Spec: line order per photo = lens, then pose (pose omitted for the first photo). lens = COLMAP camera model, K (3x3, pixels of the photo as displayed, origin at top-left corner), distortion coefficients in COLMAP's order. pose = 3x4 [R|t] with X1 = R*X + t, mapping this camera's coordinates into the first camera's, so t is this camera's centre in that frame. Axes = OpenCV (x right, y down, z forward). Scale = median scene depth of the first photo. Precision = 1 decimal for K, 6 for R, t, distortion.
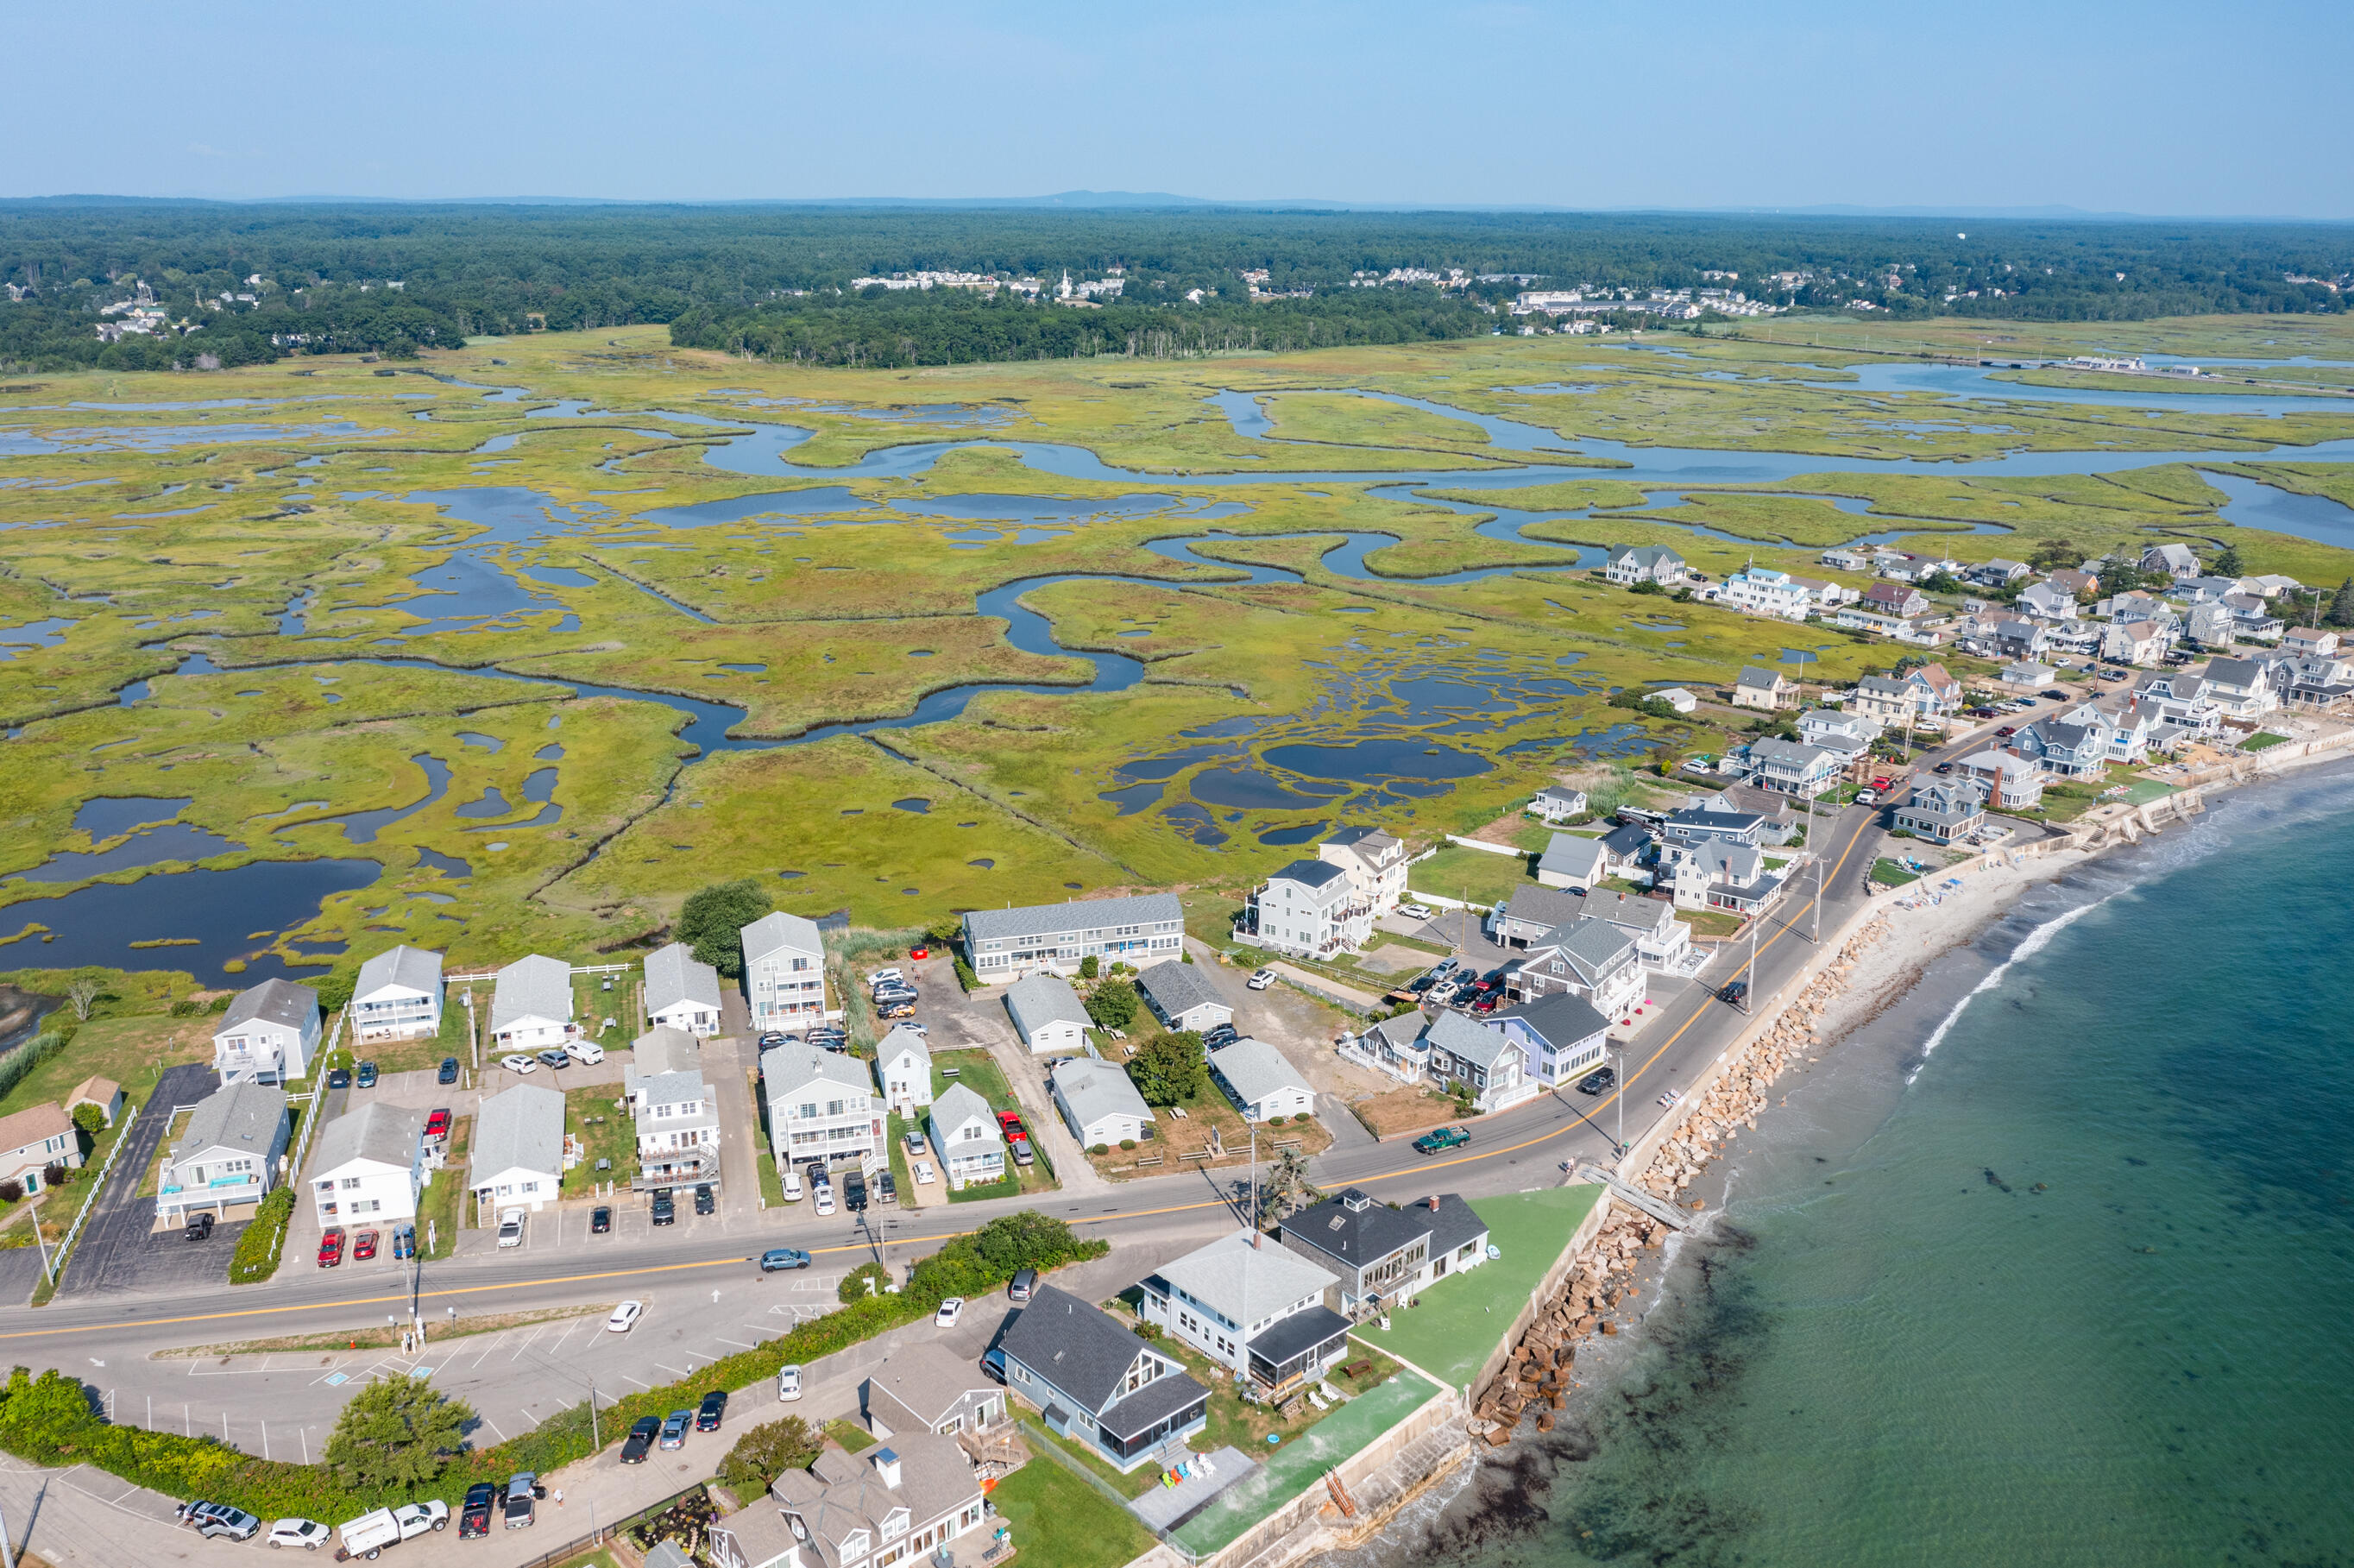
lens RADIAL K [[1867.9, 0, 1178.3], [0, 1867.9, 776.4], [0, 0, 1]] dist [-0.017536, 0.004807]
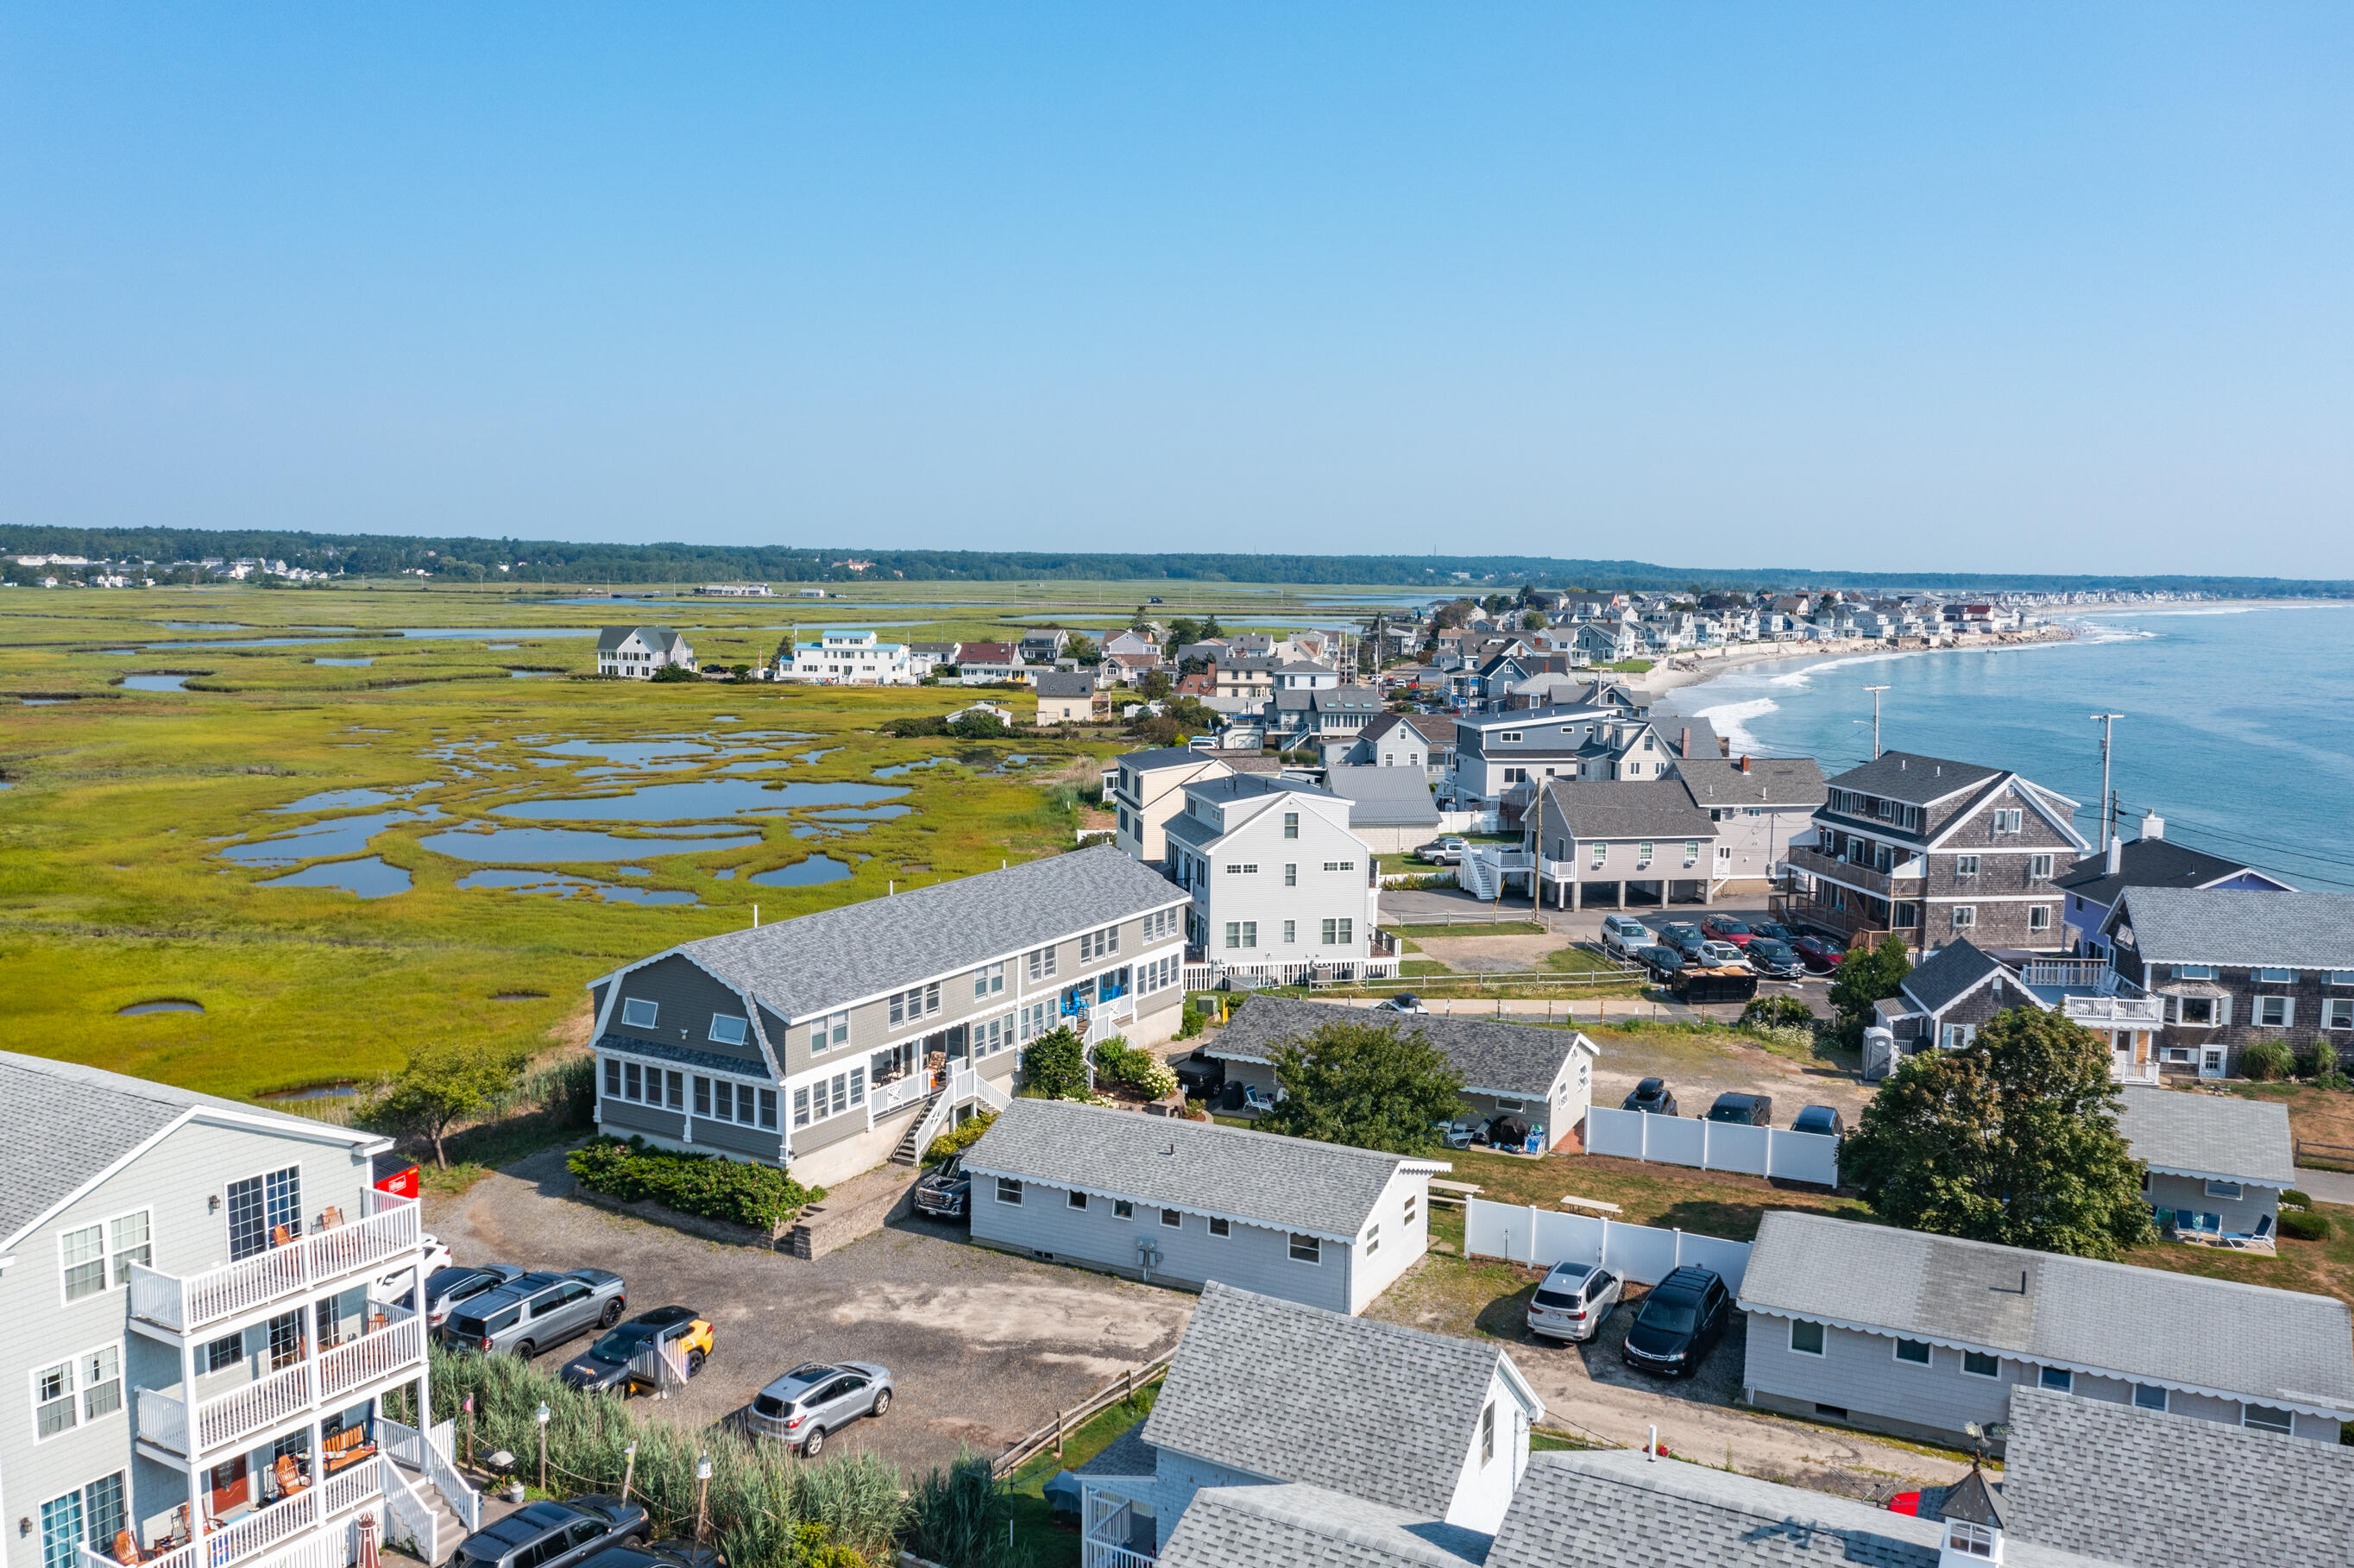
lens RADIAL K [[1891.1, 0, 1178.2], [0, 1891.1, 788.6], [0, 0, 1]] dist [-0.021415, 0.014785]
pose [[0.708736, -0.080433, 0.700874, -0.225058], [0.199007, 0.975926, -0.089242, 0.080911], [-0.676823, 0.202728, 0.707680, 0.688556]]
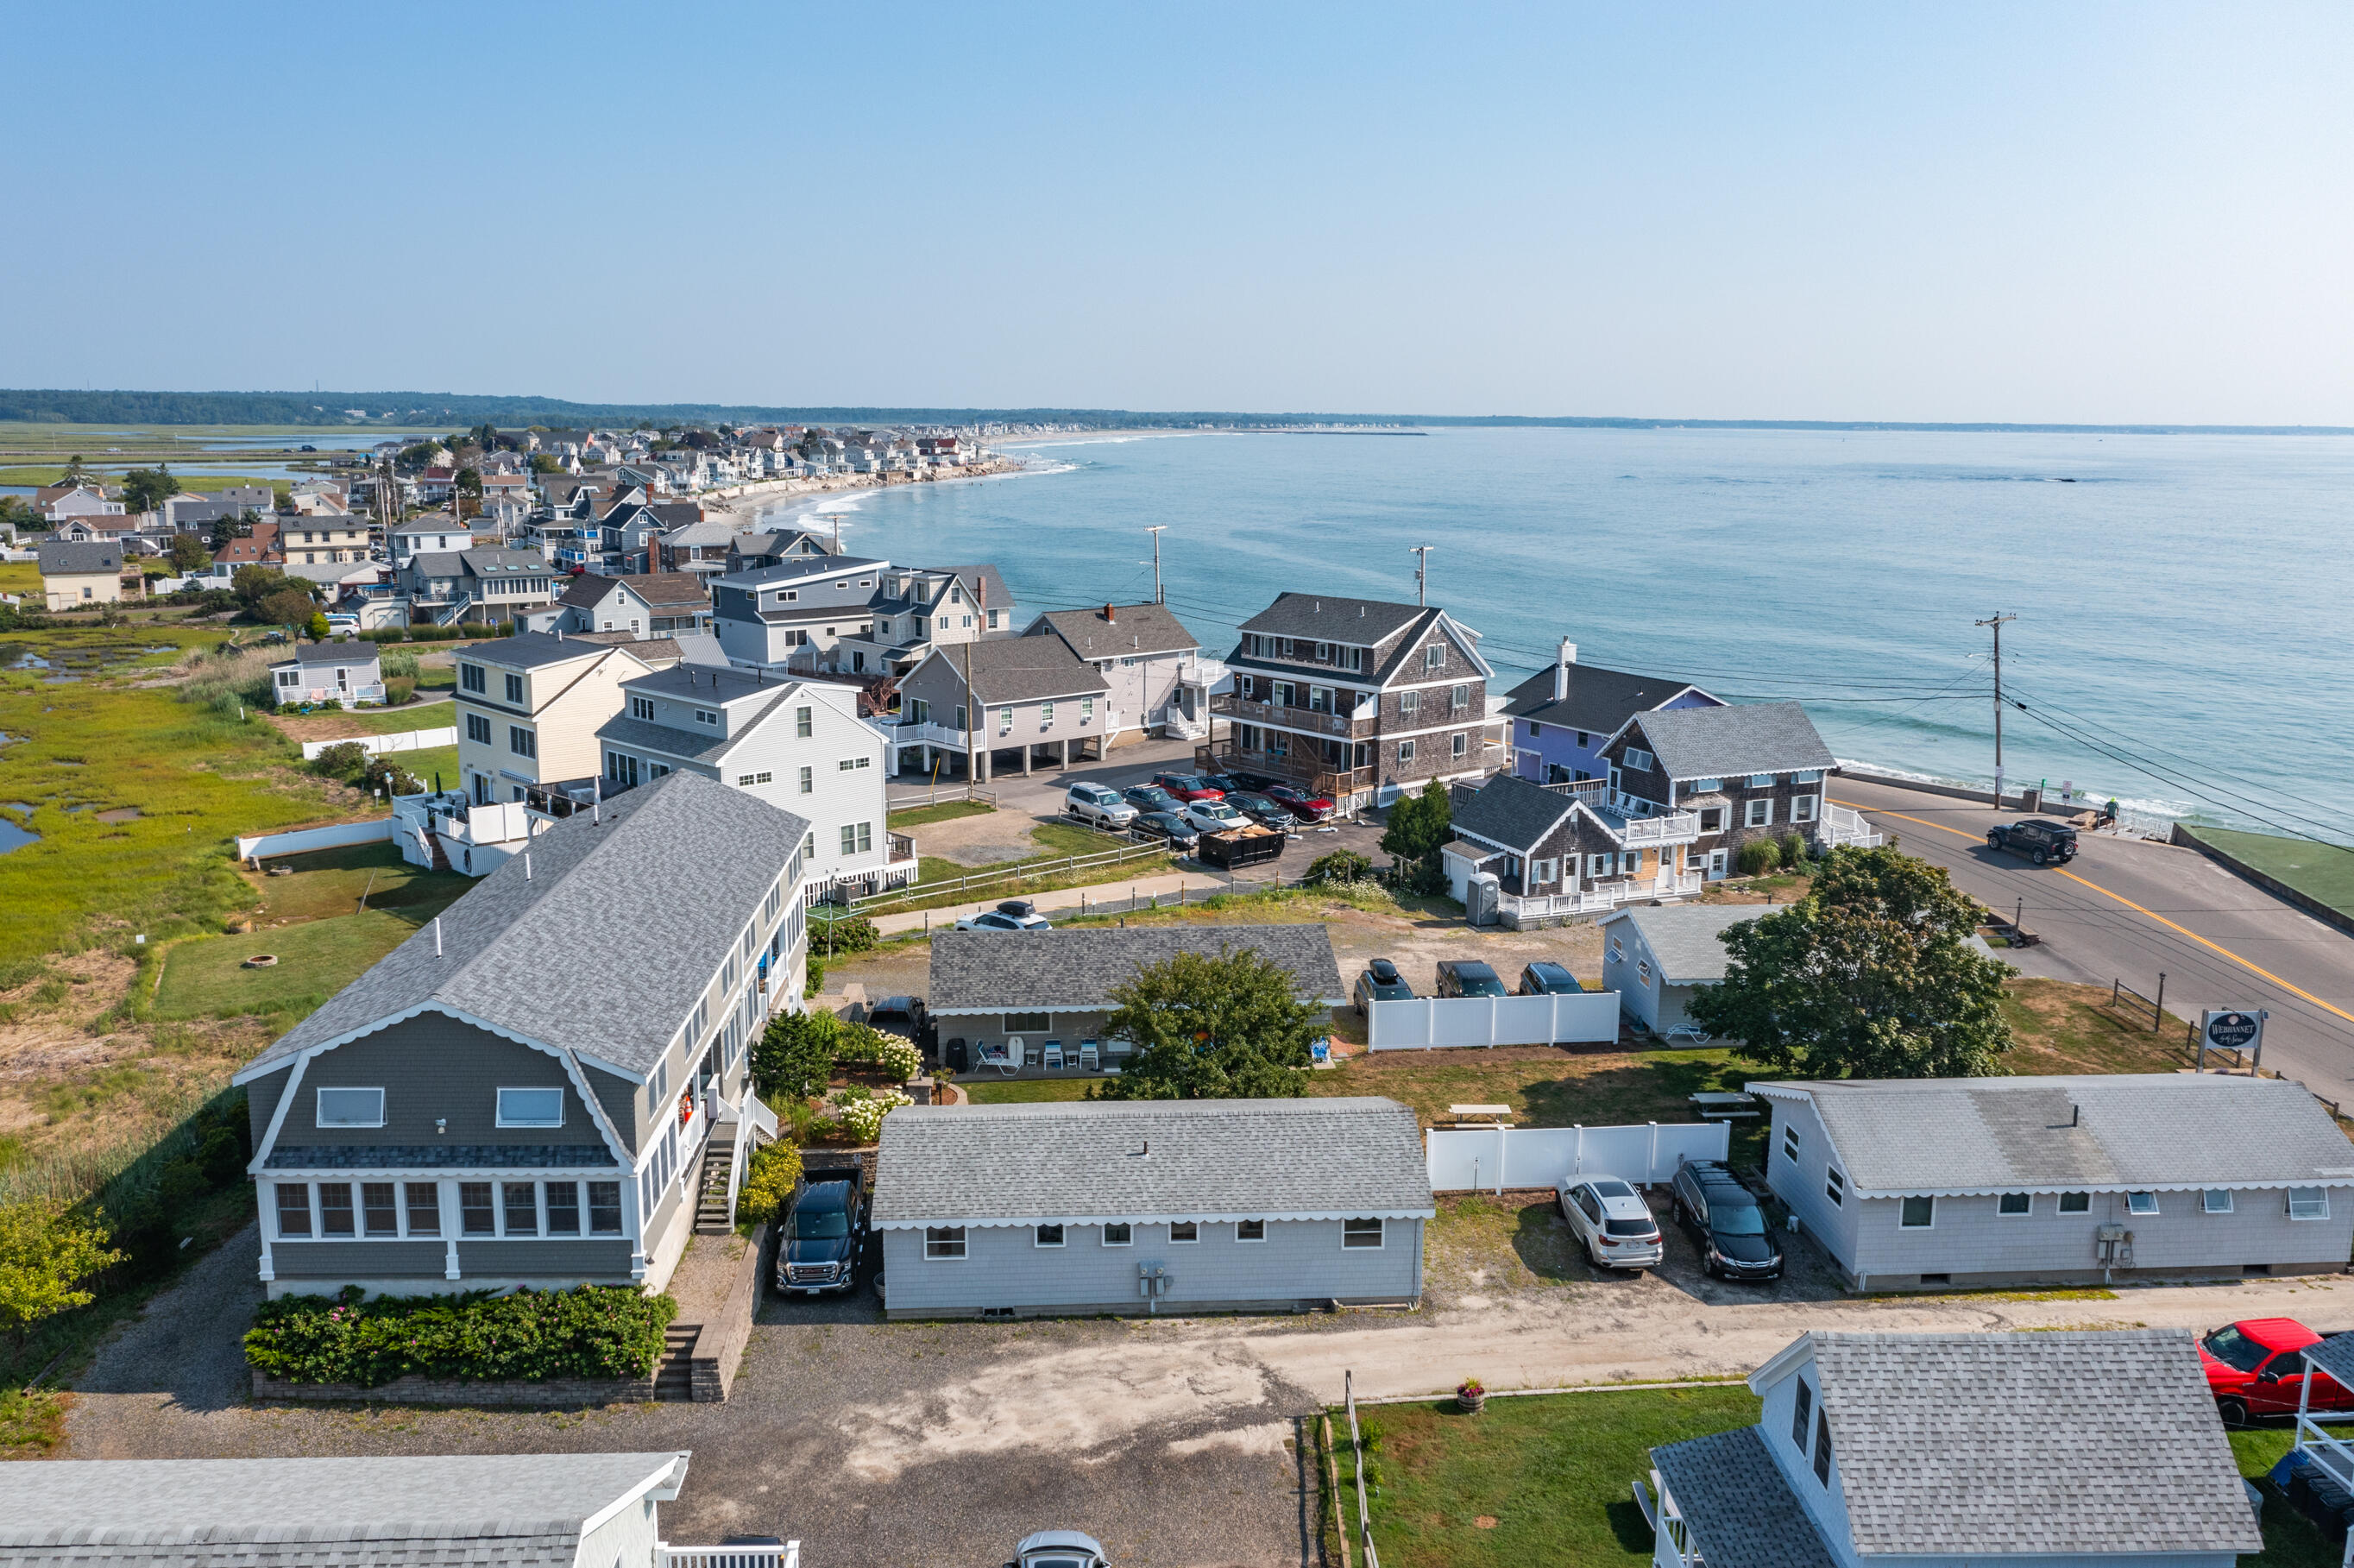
lens RADIAL K [[1891.1, 0, 1178.2], [0, 1891.1, 788.6], [0, 0, 1]] dist [-0.021415, 0.014785]
pose [[0.225890, -0.194180, 0.954603, -0.238584], [0.277260, 0.952219, 0.128086, 0.046131], [-0.933863, 0.235739, 0.268936, 0.799560]]
